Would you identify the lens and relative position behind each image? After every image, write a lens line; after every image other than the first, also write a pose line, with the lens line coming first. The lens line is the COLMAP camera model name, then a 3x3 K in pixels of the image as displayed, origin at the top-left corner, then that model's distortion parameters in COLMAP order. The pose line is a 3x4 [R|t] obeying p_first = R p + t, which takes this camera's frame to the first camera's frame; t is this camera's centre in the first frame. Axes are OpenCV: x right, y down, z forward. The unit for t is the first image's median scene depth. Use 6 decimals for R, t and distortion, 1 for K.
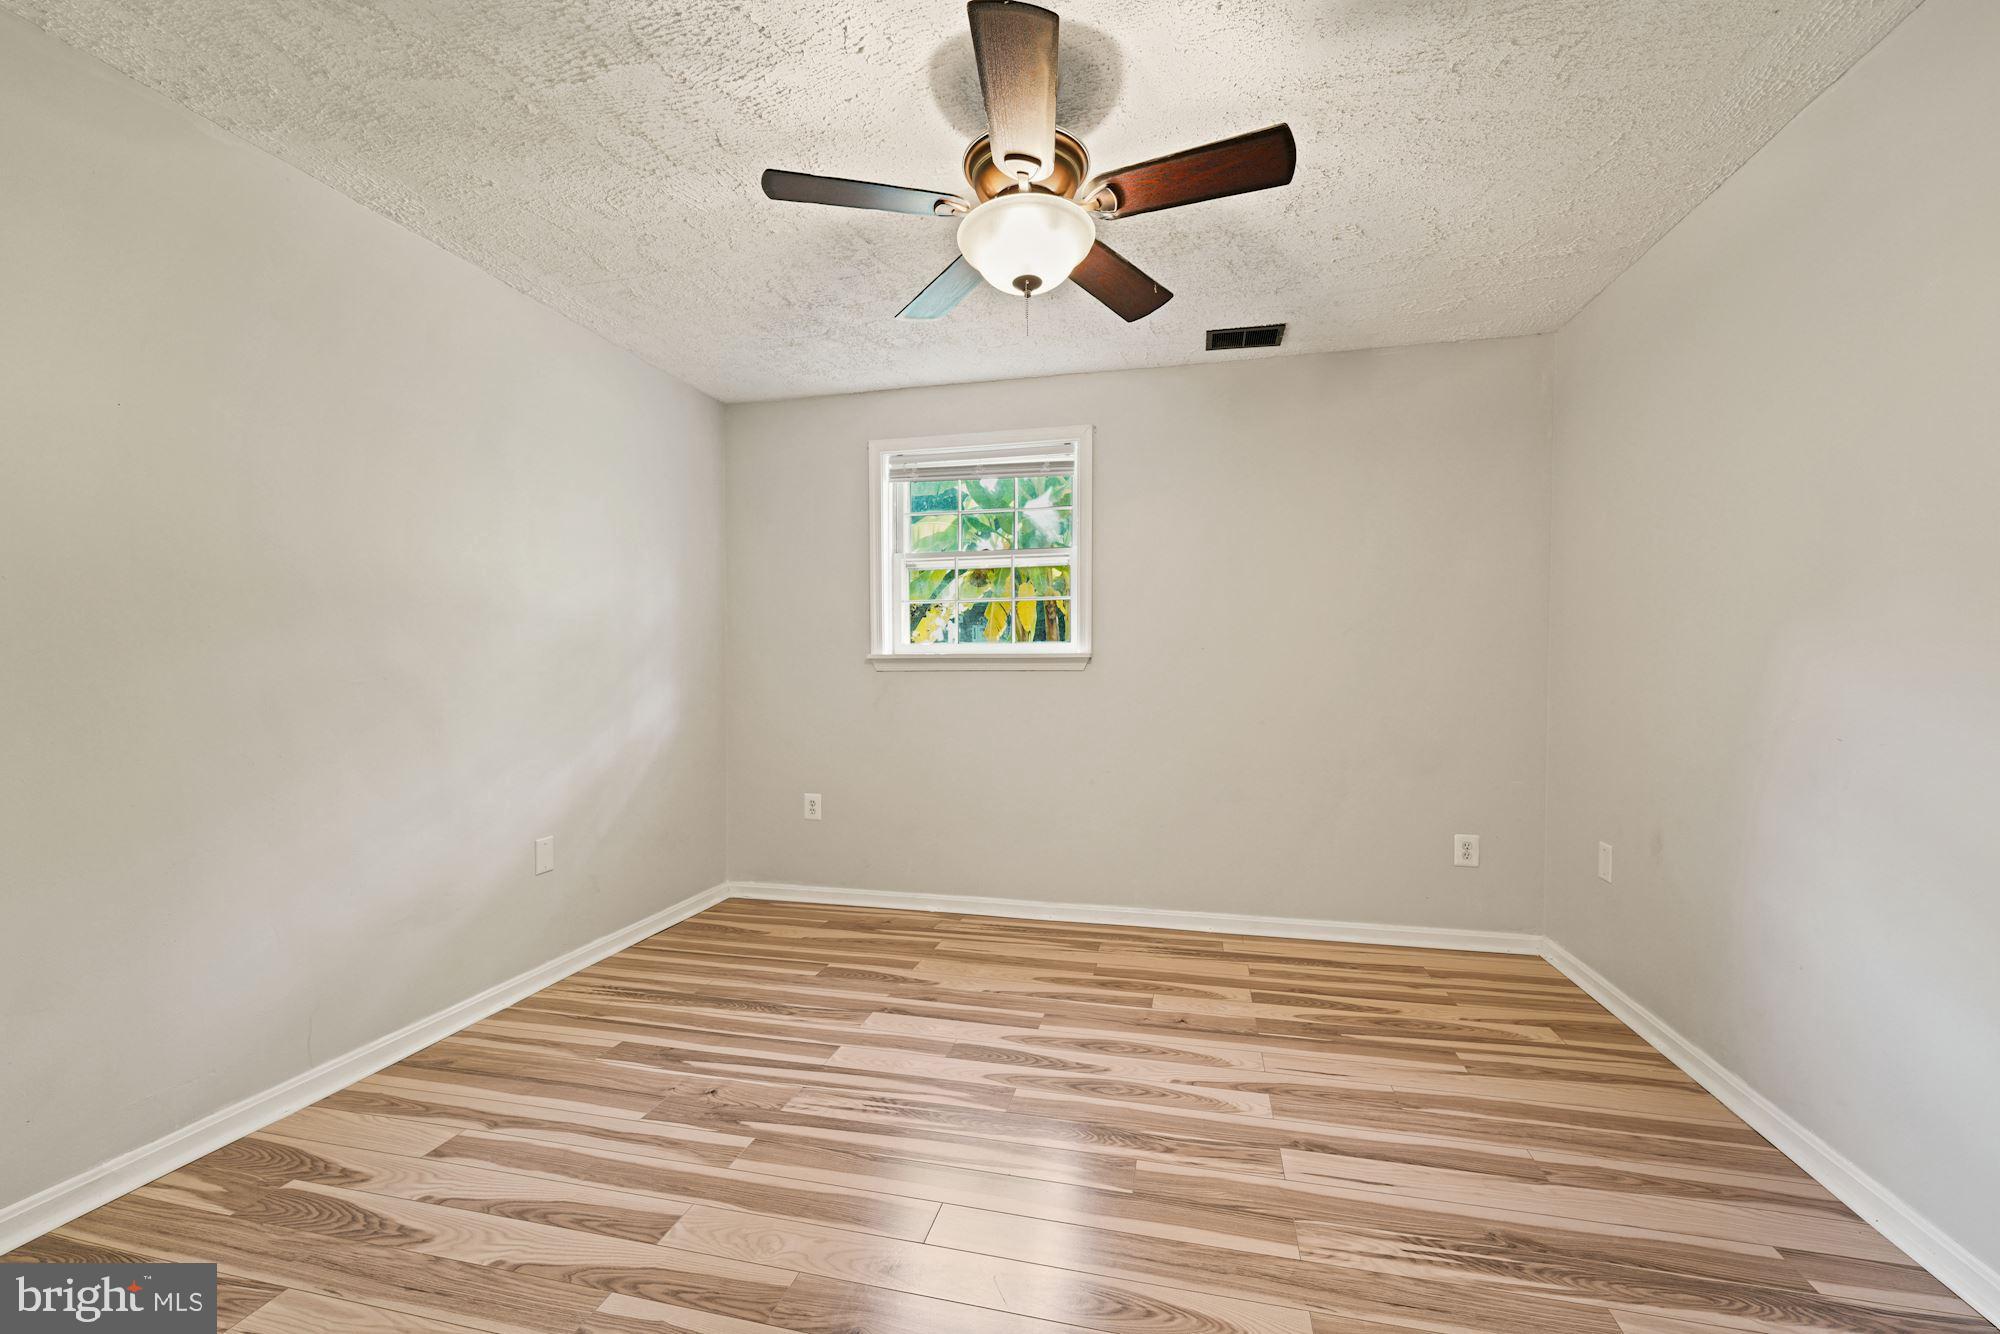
lens RADIAL K [[798.1, 0, 1008.7], [0, 798.1, 670.3], [0, 0, 1]] dist [-0.000217, 0.000261]
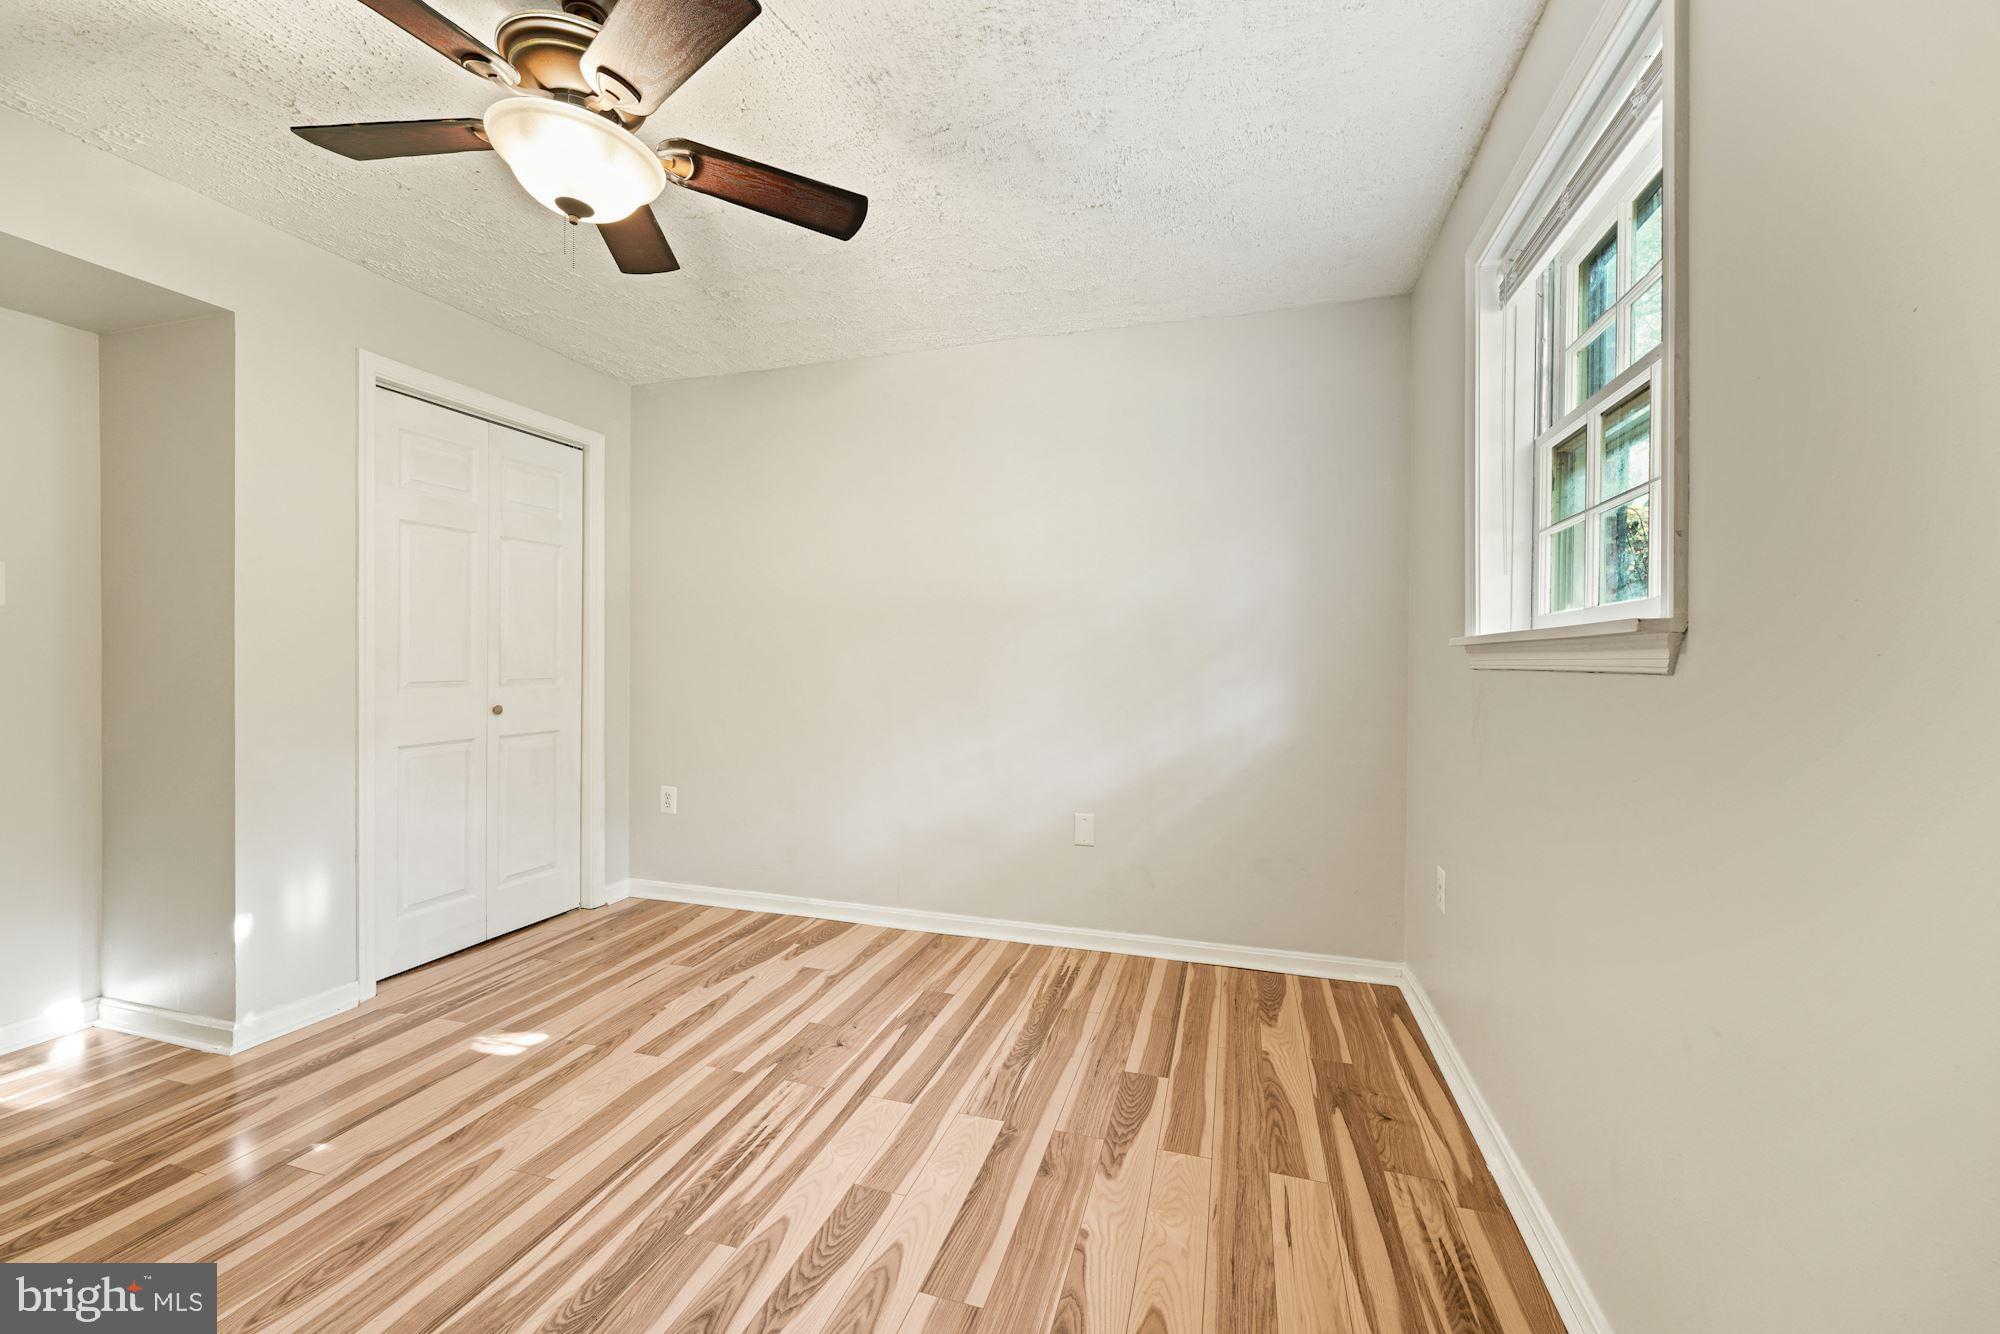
lens RADIAL K [[804.7, 0, 997.7], [0, 804.7, 654.0], [0, 0, 1]] dist [-0.010643, -0.000031]
pose [[-0.056775, -0.004314, -0.998378, 0.571453], [-0.017296, 0.999845, -0.003336, -0.001854], [0.998237, 0.017079, -0.056840, 1.025584]]
